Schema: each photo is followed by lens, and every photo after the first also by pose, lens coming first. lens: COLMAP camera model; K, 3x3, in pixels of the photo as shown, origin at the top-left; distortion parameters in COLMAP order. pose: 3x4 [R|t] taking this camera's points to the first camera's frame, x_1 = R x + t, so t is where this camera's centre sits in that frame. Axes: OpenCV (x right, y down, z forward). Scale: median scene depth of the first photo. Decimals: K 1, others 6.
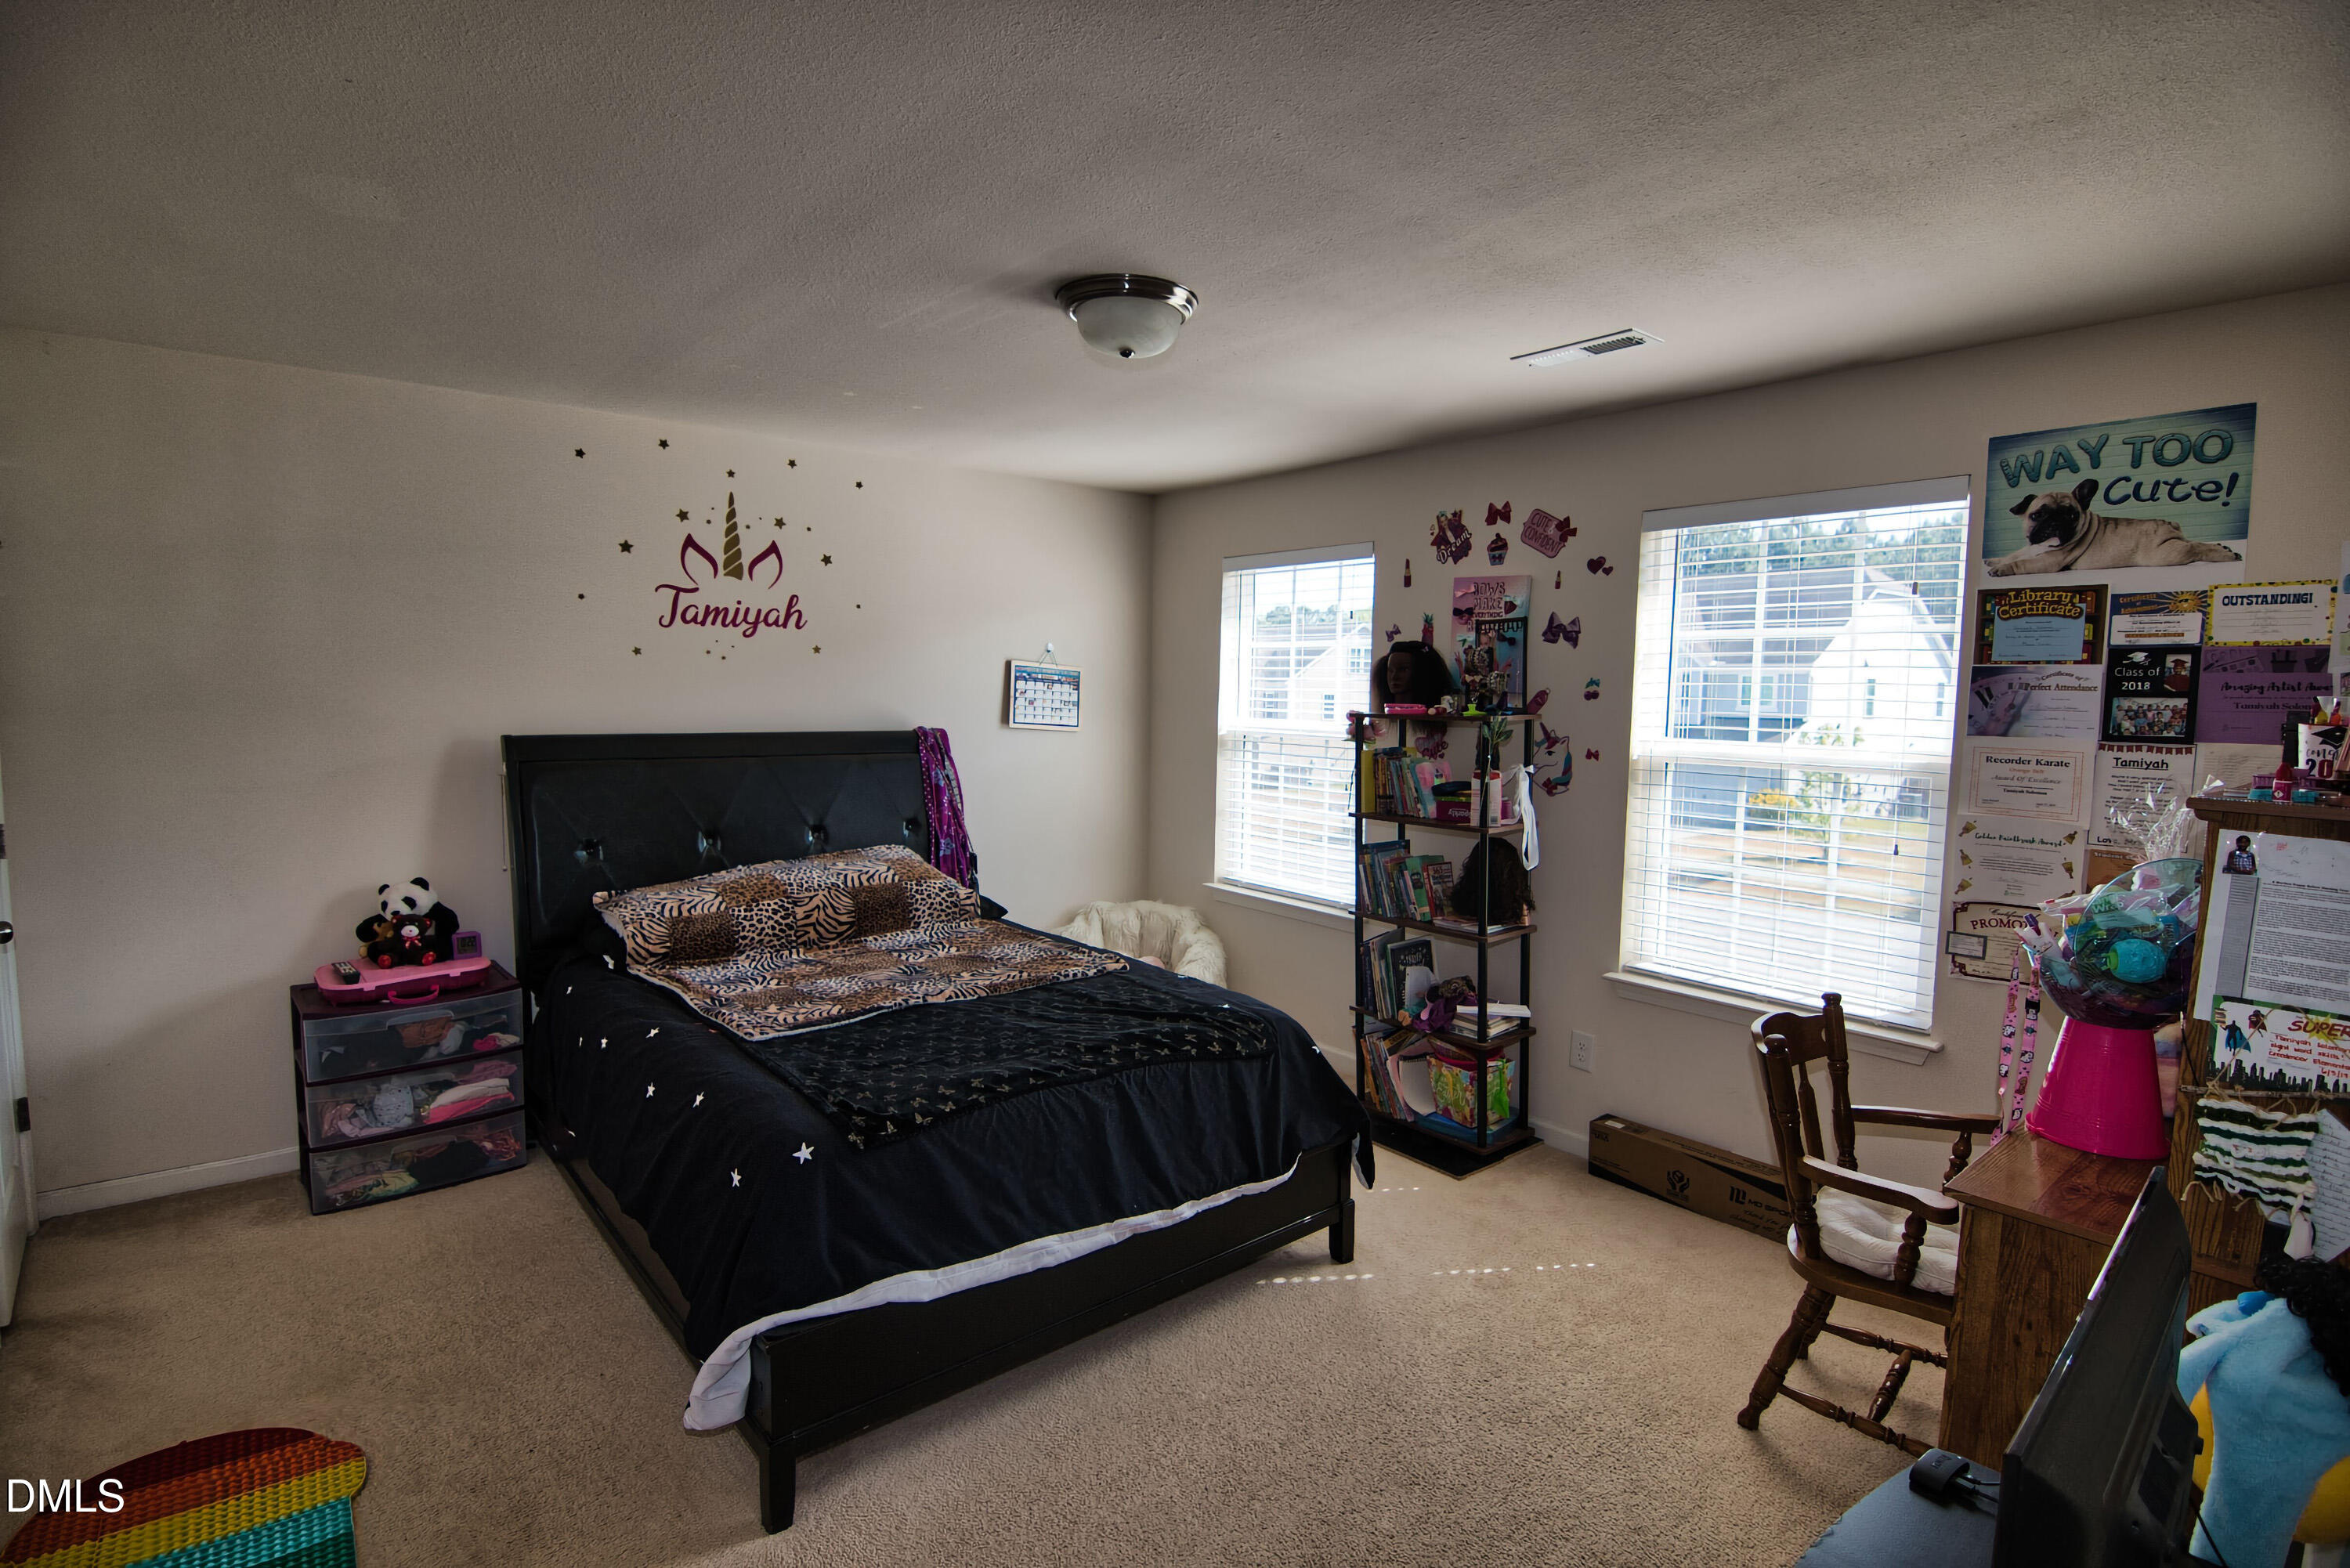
lens RADIAL K [[1138.1, 0, 1175.0], [0, 1138.1, 784.0], [0, 0, 1]] dist [0.000253, -0.000572]
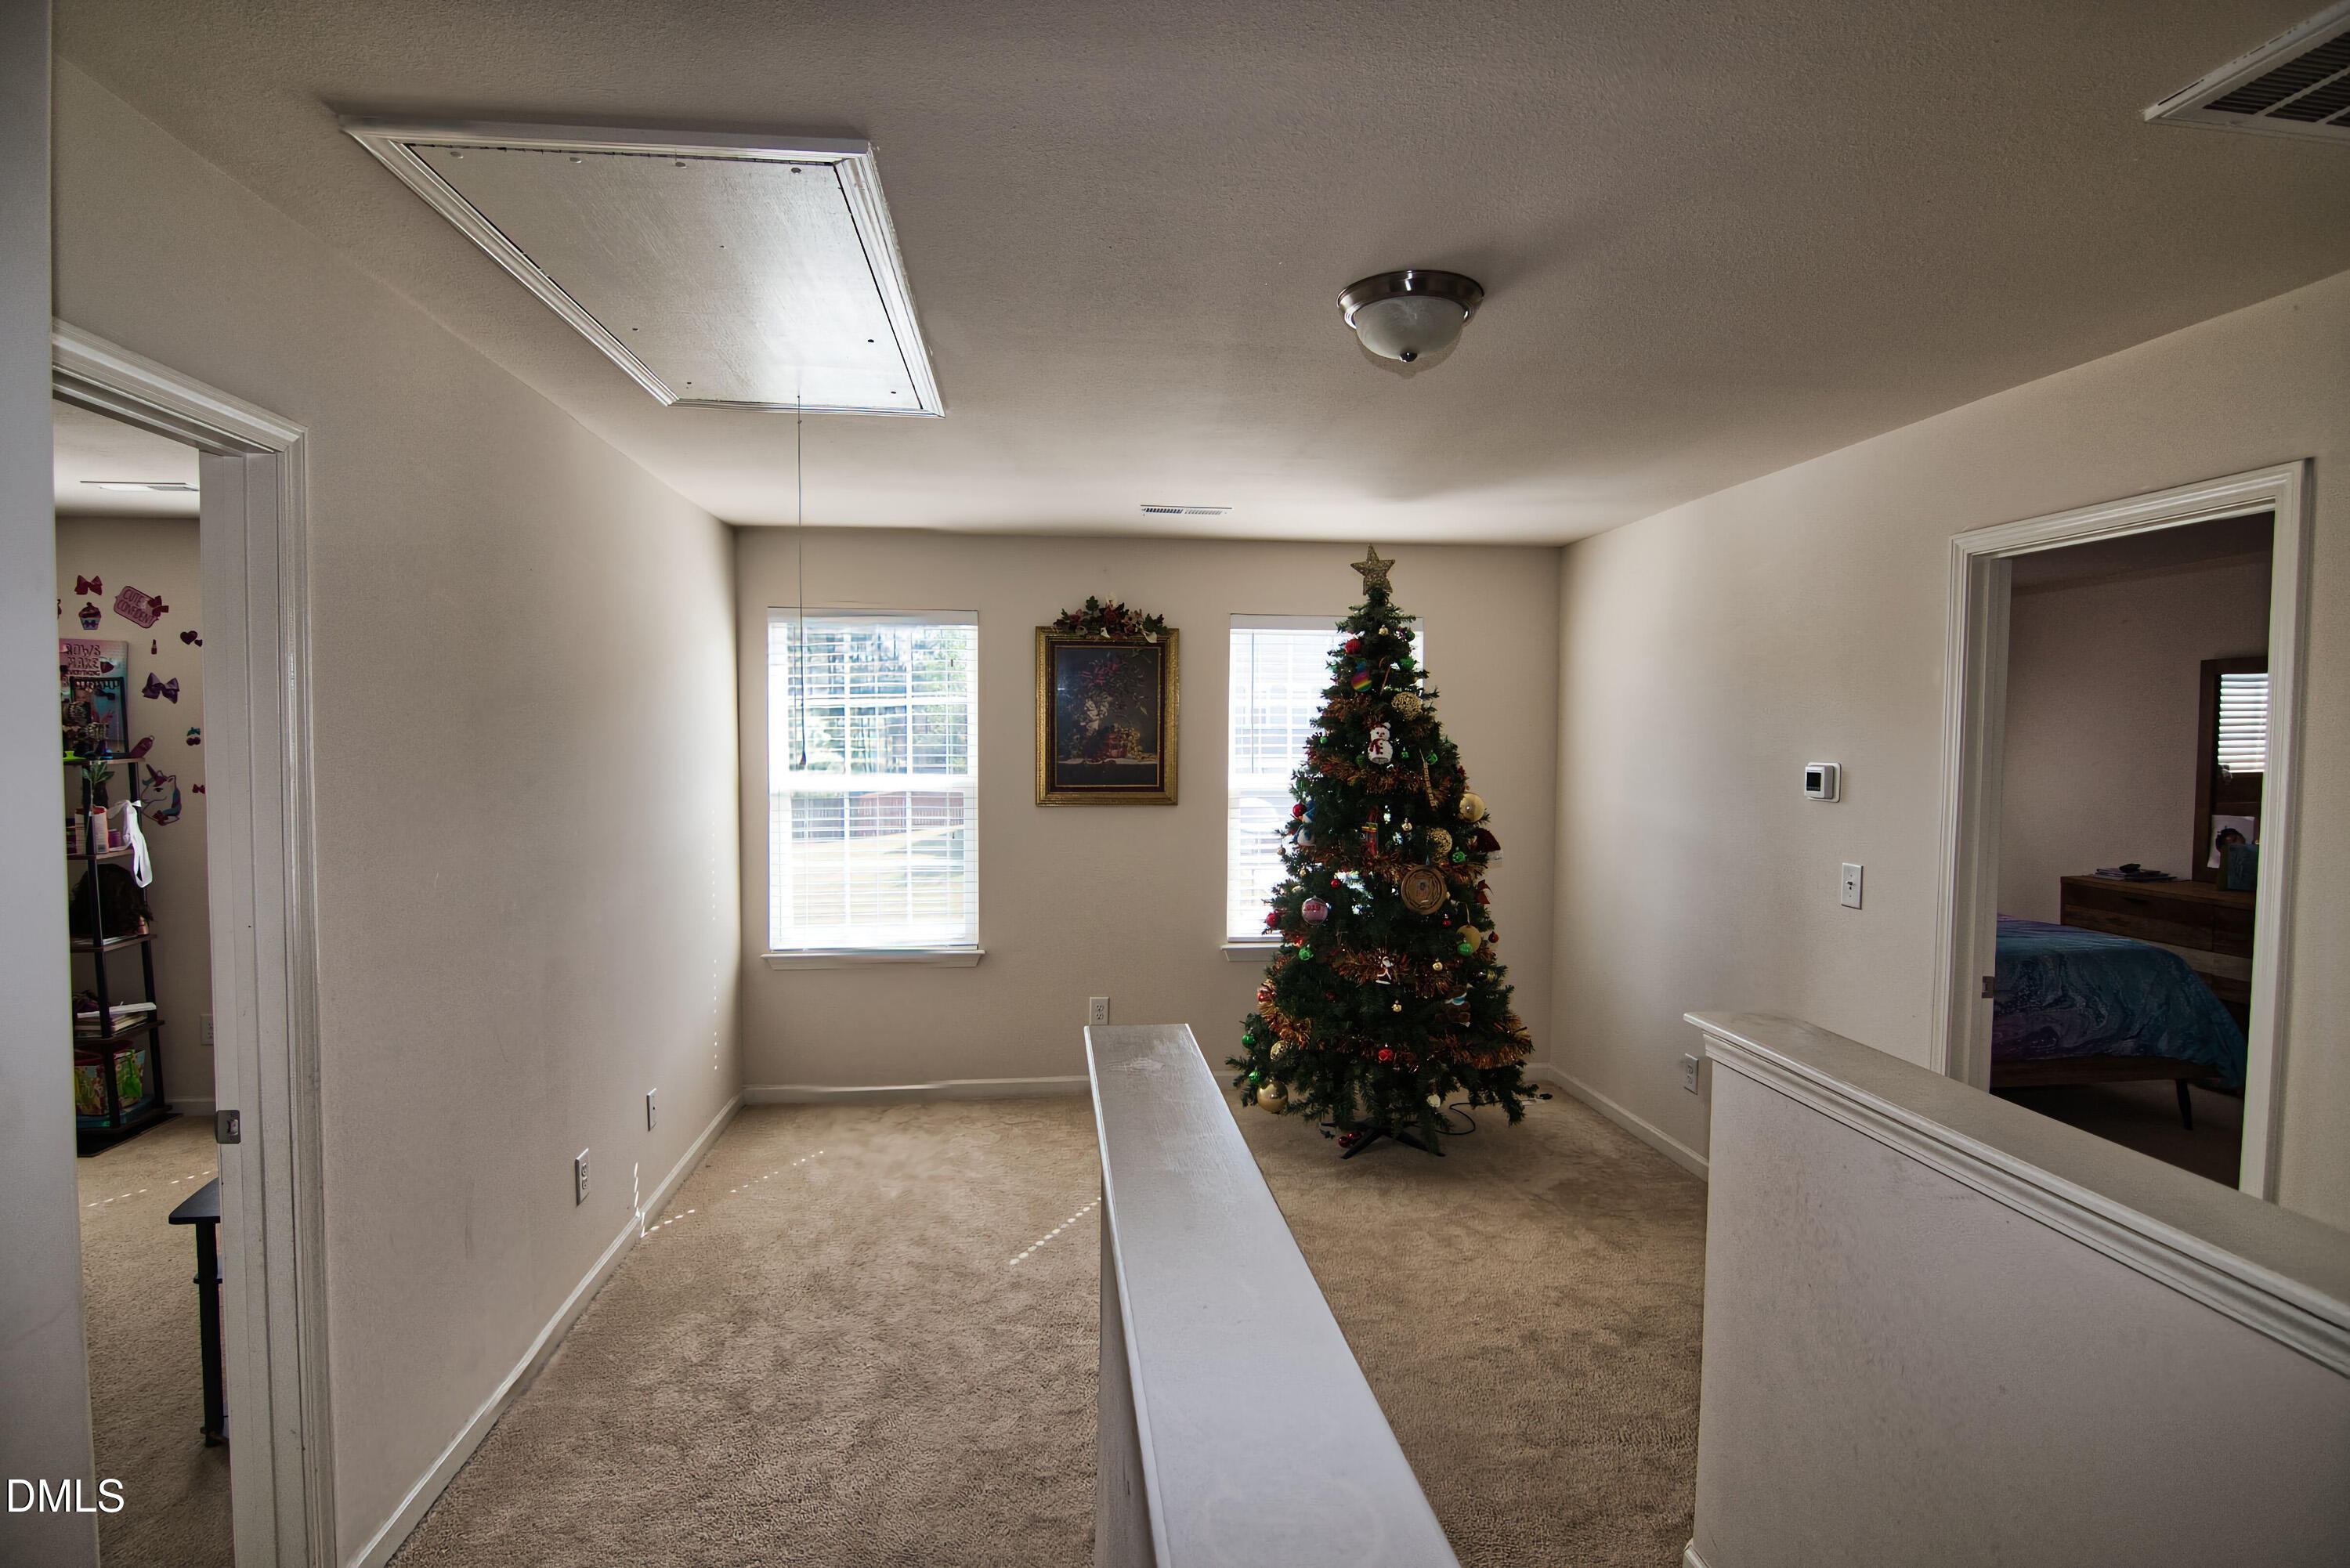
lens RADIAL K [[1169.0, 0, 1175.0], [0, 1169.0, 784.0], [0, 0, 1]] dist [-0.003503, -0.011886]
pose [[0.543107, -0.051848, 0.838061, -0.113484], [0.079330, 0.996796, 0.010259, 0.040118], [-0.835908, 0.060912, 0.545480, -0.575077]]
